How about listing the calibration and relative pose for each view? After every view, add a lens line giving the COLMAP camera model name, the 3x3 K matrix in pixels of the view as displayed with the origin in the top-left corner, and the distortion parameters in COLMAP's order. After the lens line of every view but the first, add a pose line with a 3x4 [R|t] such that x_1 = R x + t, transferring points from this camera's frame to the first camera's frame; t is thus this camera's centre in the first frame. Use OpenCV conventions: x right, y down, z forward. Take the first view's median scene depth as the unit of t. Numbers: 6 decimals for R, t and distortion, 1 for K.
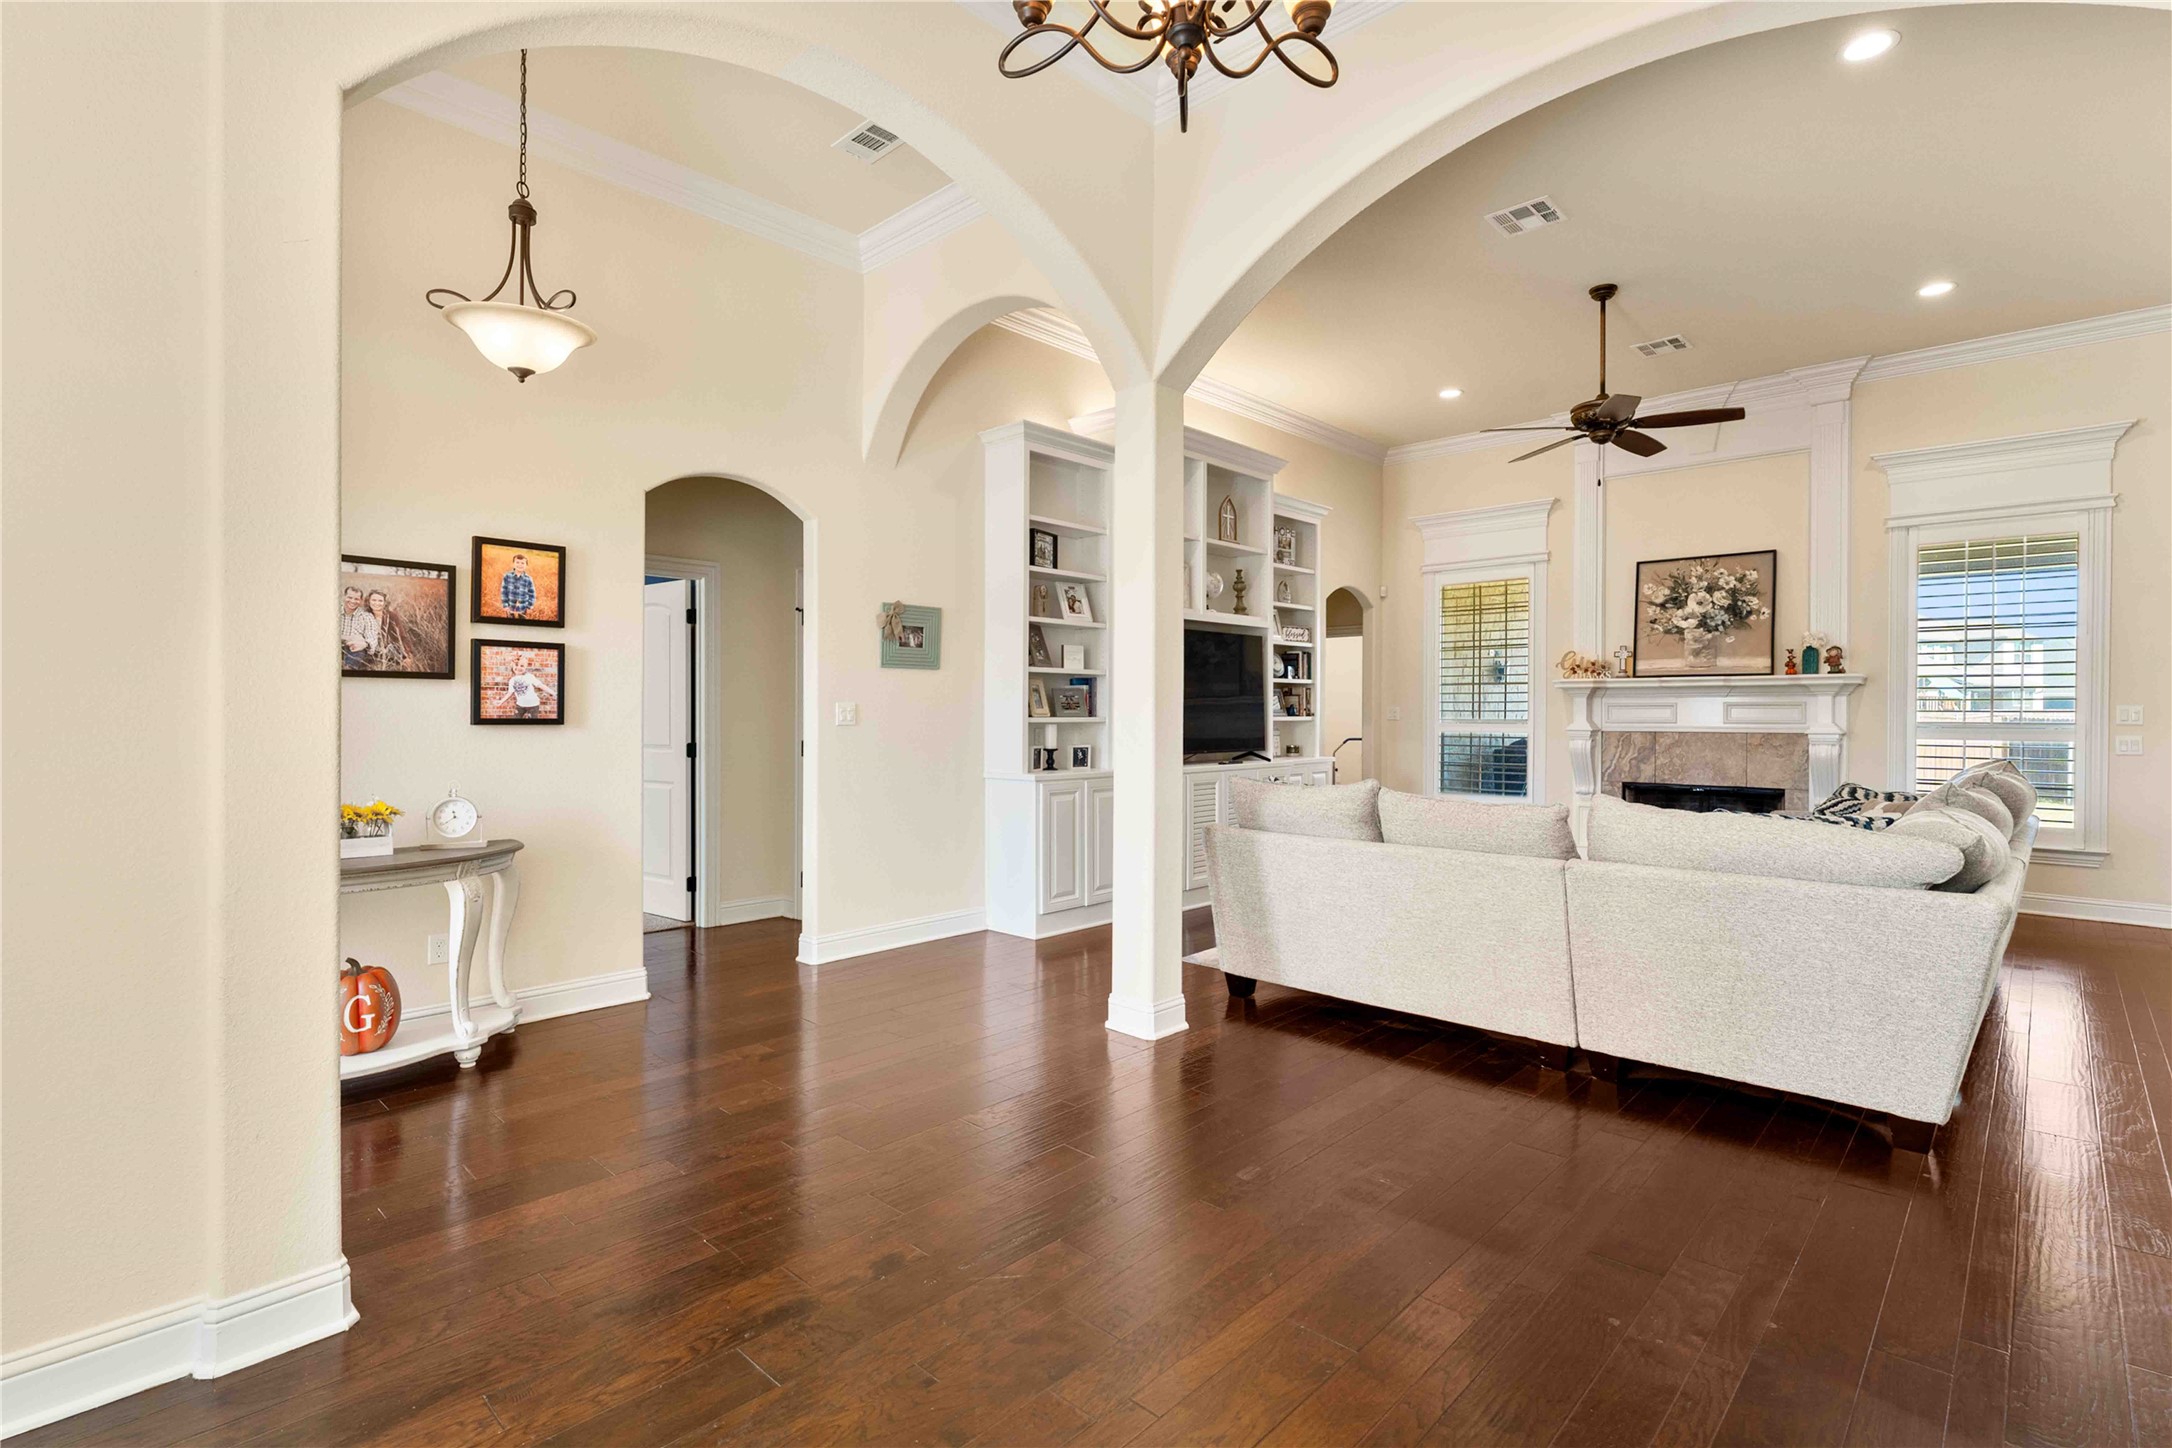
lens RADIAL K [[996.5, 0, 1085.3], [0, 996.5, 713.5], [0, 0, 1]] dist [-0.005982, -0.000443]
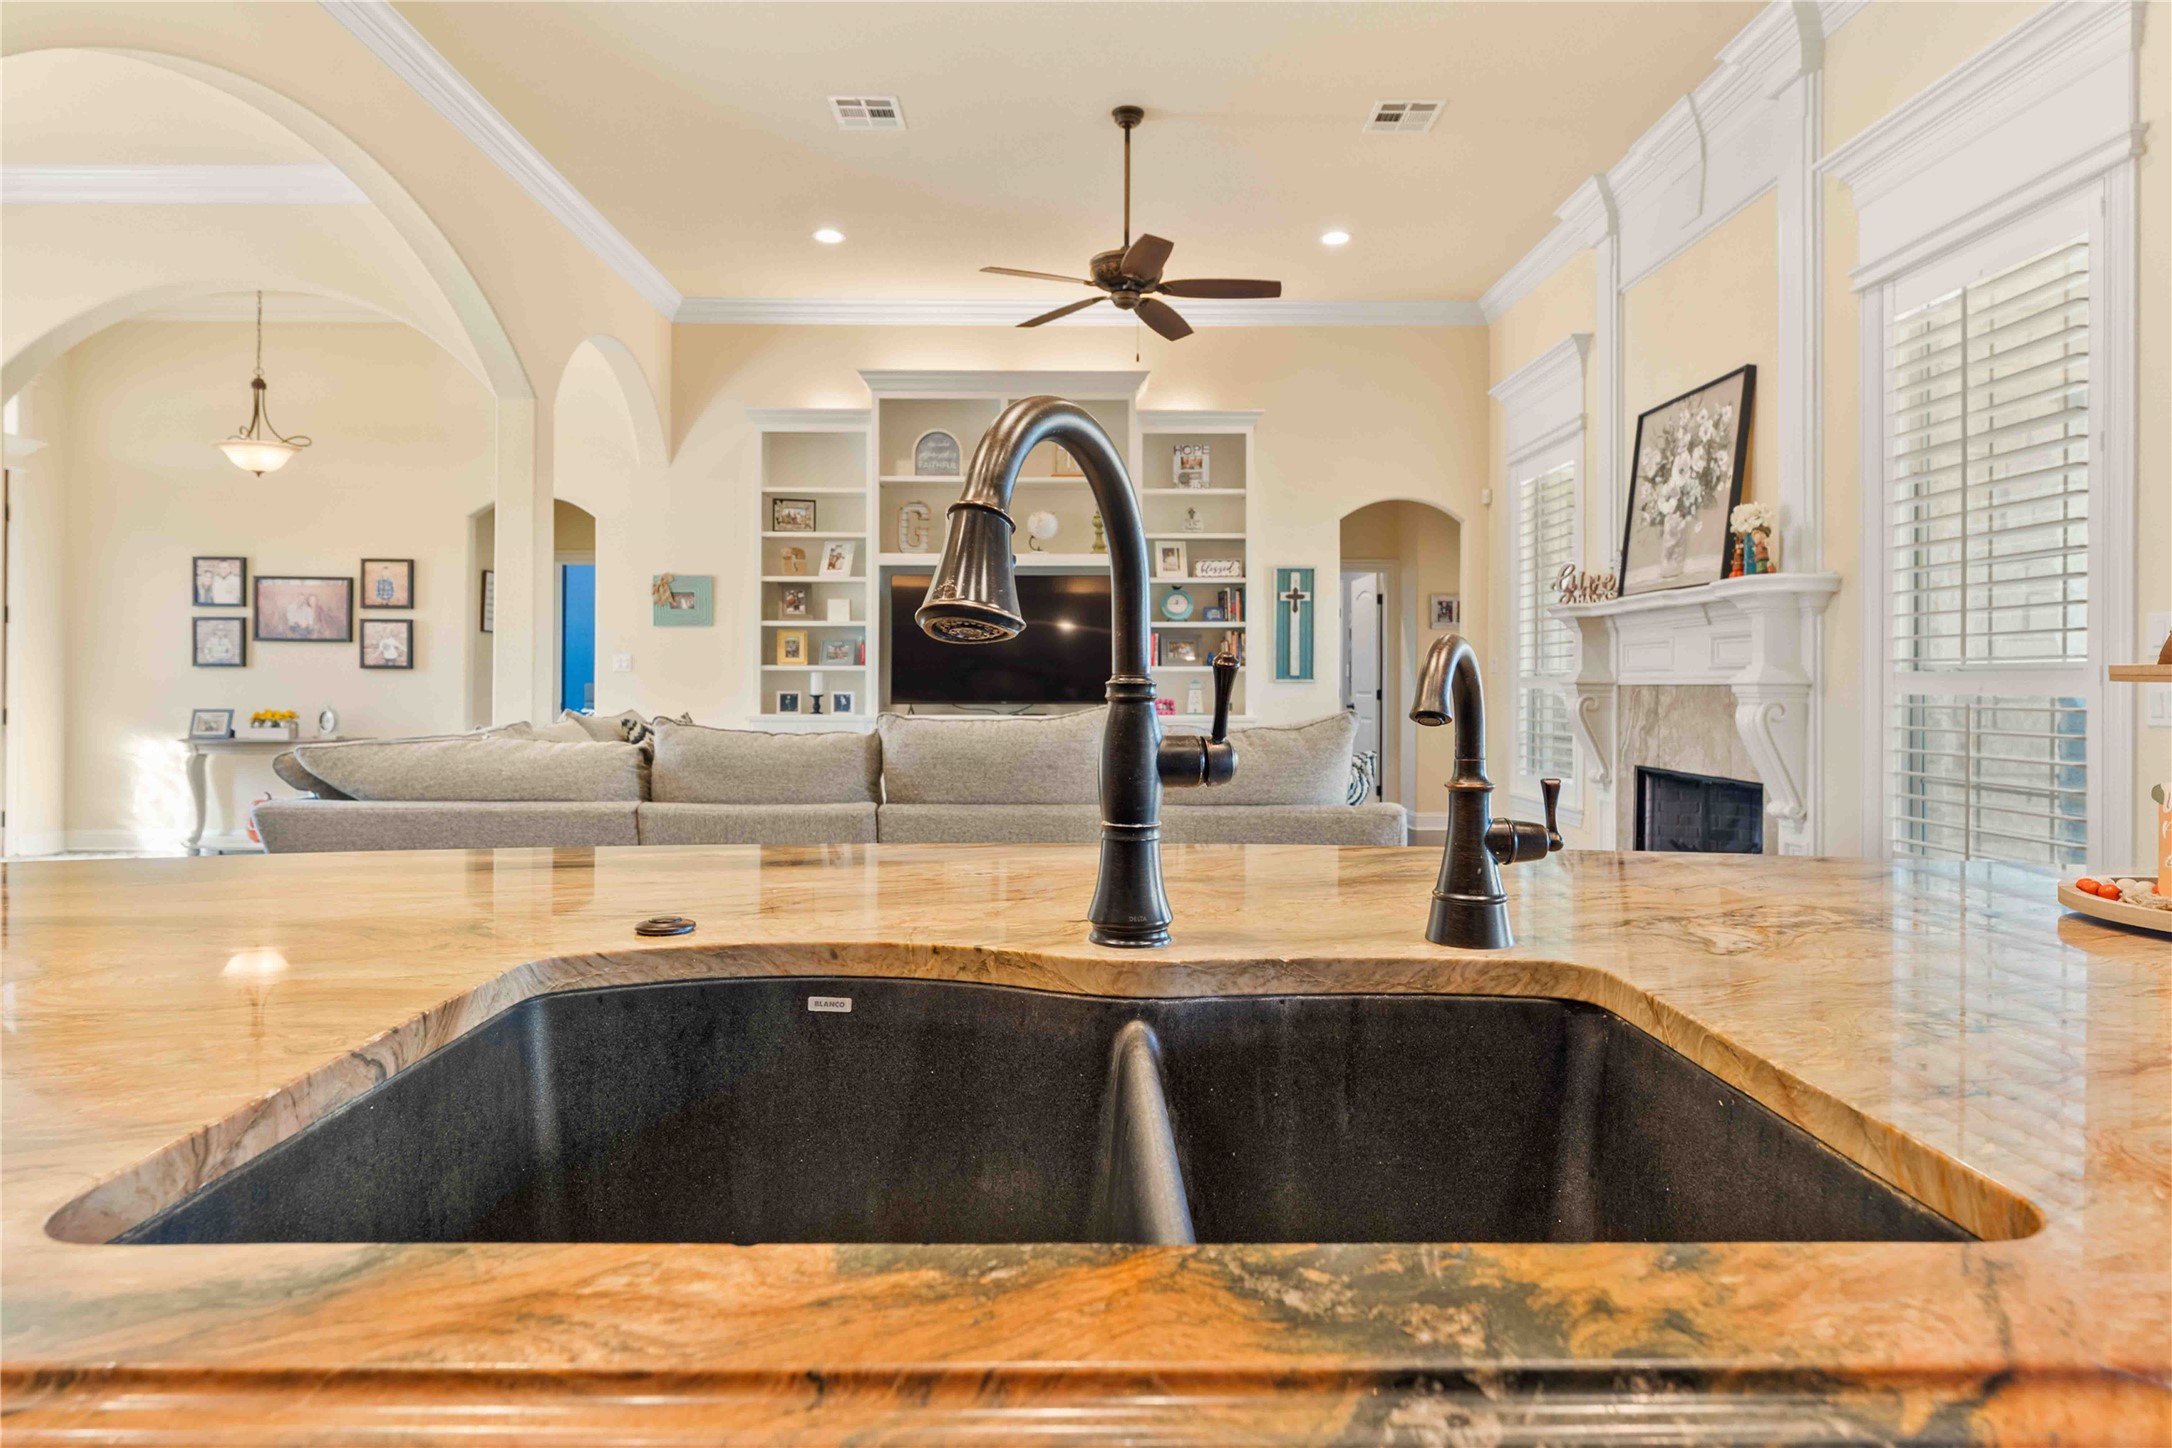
lens RADIAL K [[1132.8, 0, 1093.3], [0, 1132.8, 672.7], [0, 0, 1]] dist [0.002522, 0.000477]
pose [[0.709956, -0.006593, -0.704215, 1.116987], [-0.000747, 0.999949, -0.010115, 0.024921], [0.704246, 0.007707, 0.709915, 0.342181]]
